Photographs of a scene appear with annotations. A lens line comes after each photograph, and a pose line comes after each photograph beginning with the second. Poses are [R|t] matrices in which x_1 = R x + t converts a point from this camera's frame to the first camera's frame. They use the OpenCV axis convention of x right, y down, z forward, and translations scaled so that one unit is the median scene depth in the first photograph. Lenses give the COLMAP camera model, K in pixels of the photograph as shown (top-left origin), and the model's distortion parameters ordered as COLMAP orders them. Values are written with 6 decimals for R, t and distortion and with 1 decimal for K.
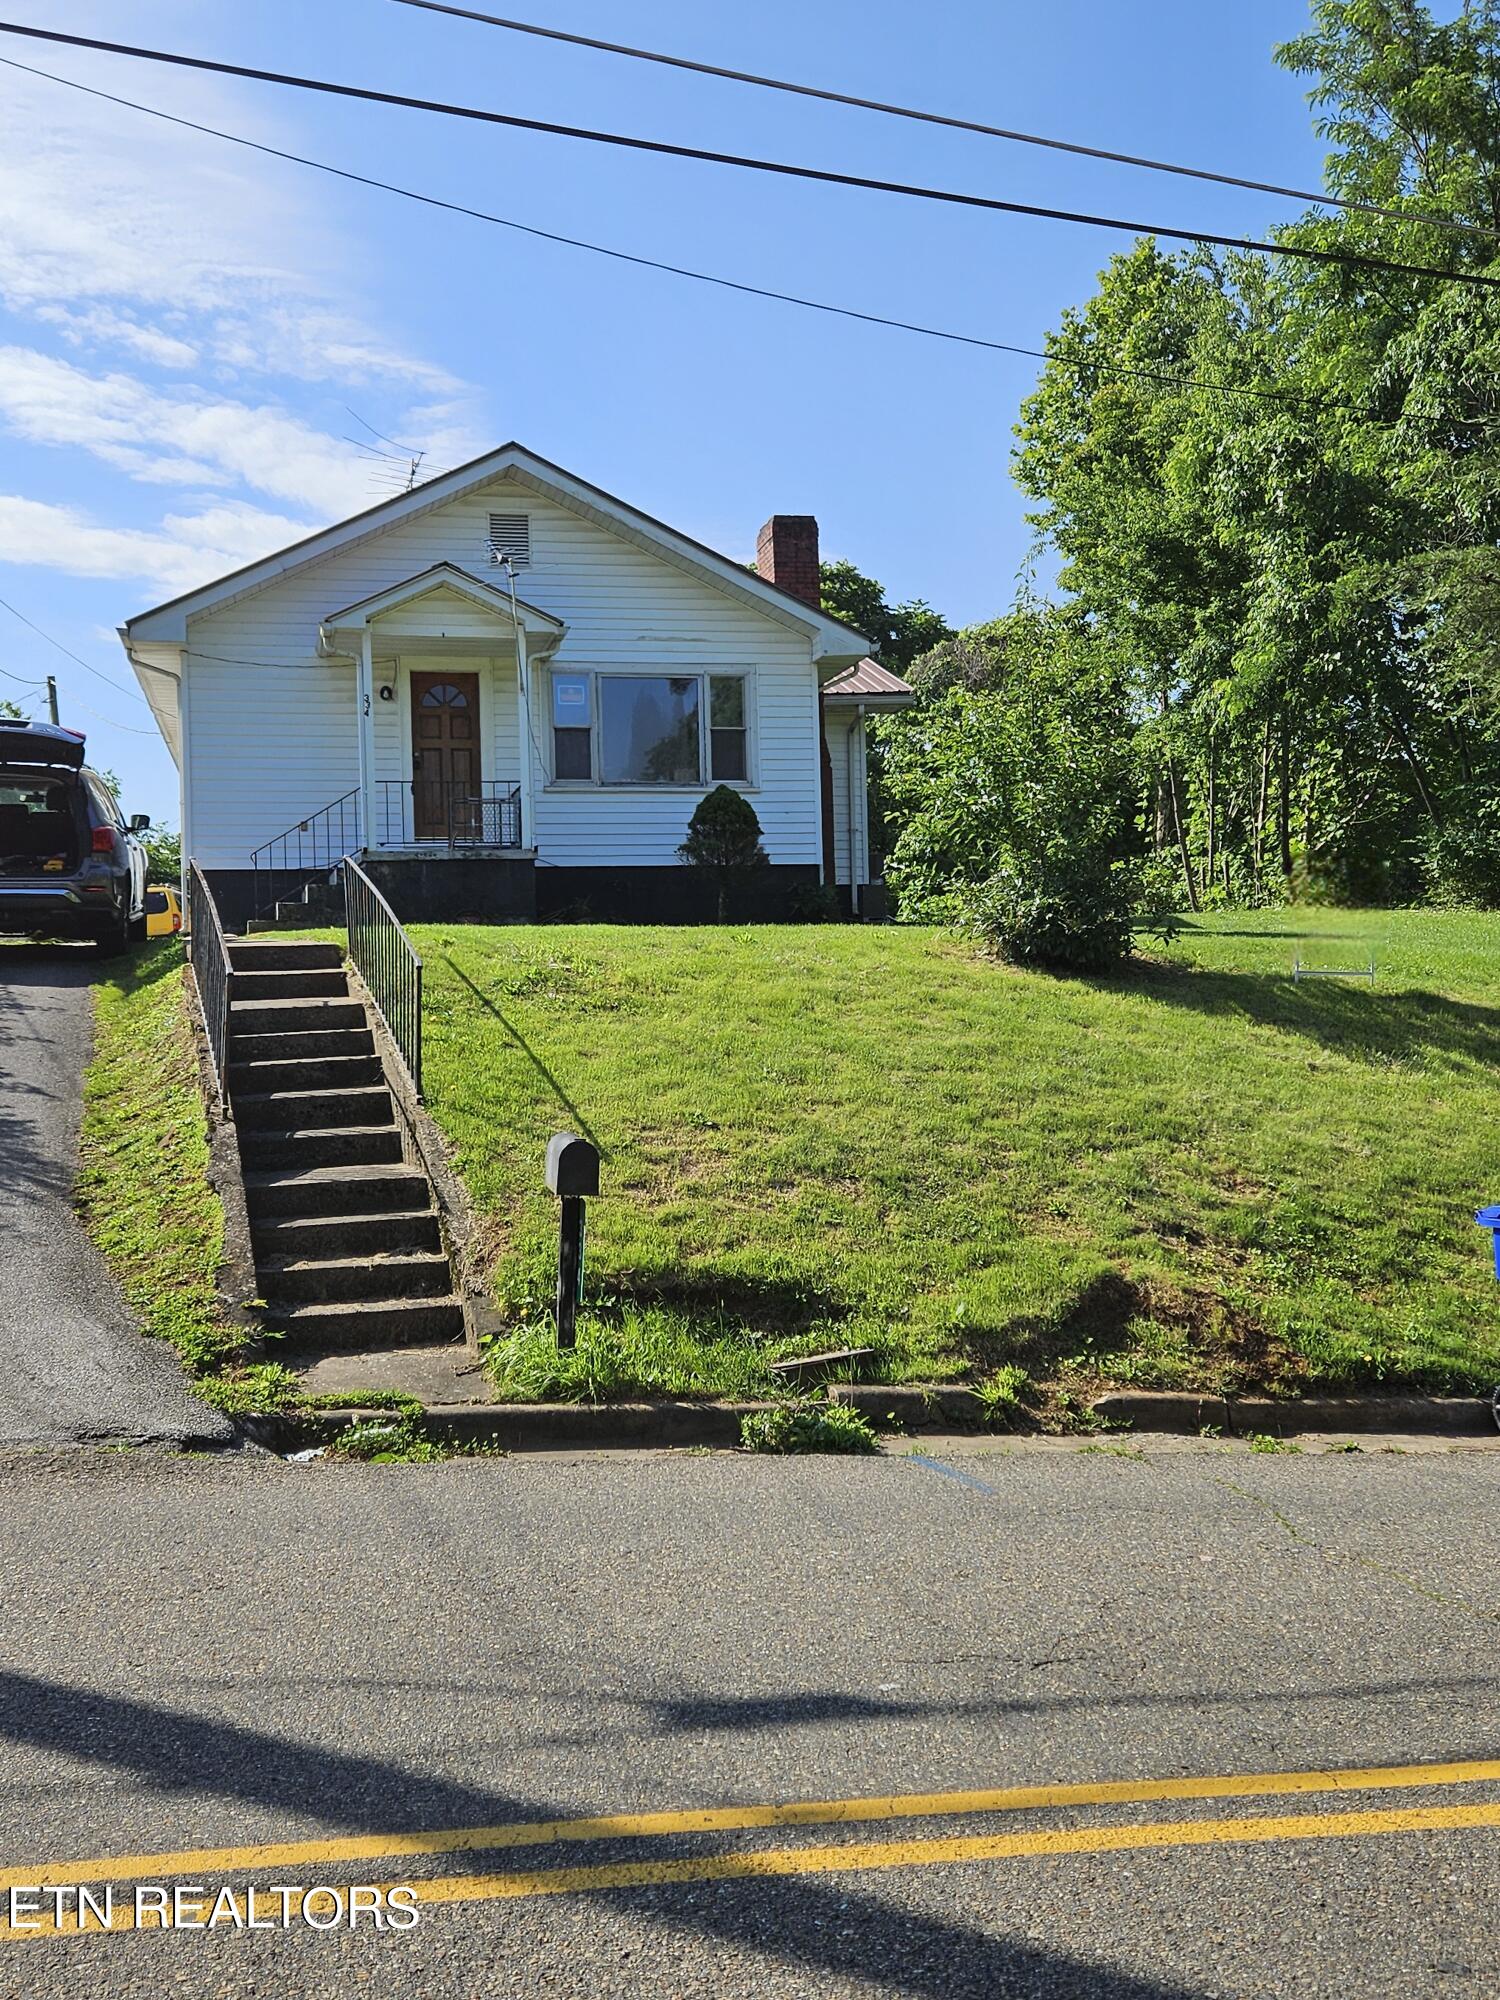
lens RADIAL K [[2069.6, 0, 751.6], [0, 2069.6, 999.0], [0, 0, 1]] dist [0.058456, 0.000000]
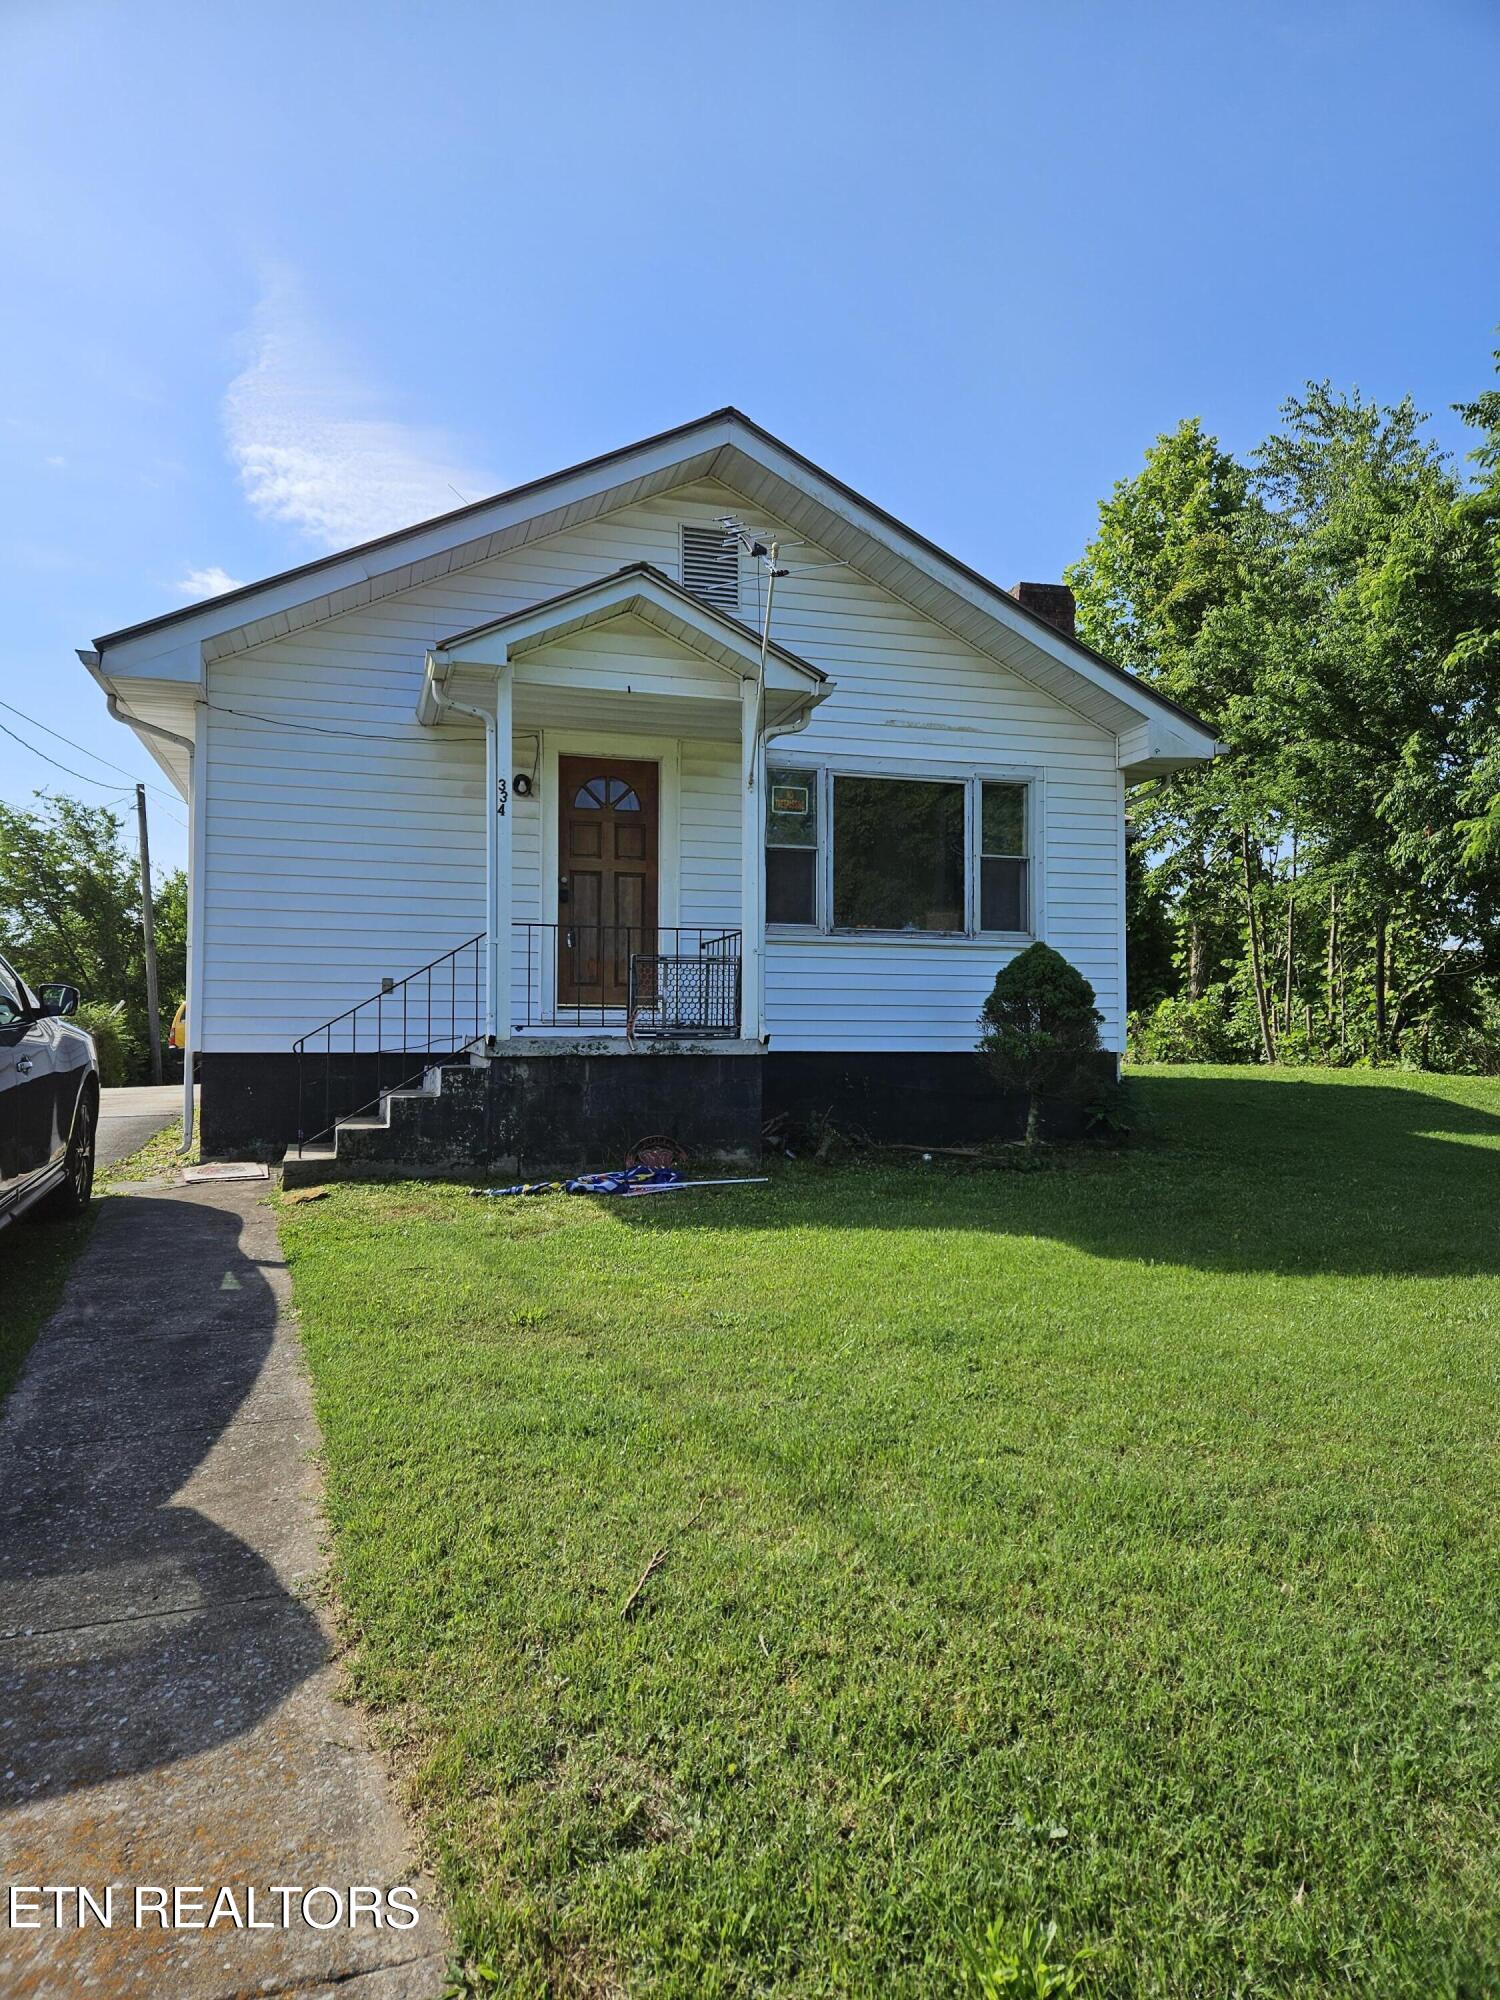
lens RADIAL K [[1325.1, 0, 740.5], [0, 1325.1, 996.1], [0, 0, 1]] dist [0.081763, -0.071032]
pose [[0.998219, 0.030569, 0.051224, -0.125518], [-0.029123, 0.999163, -0.028728, -0.070109], [-0.052059, 0.027185, 0.998274, 0.573225]]
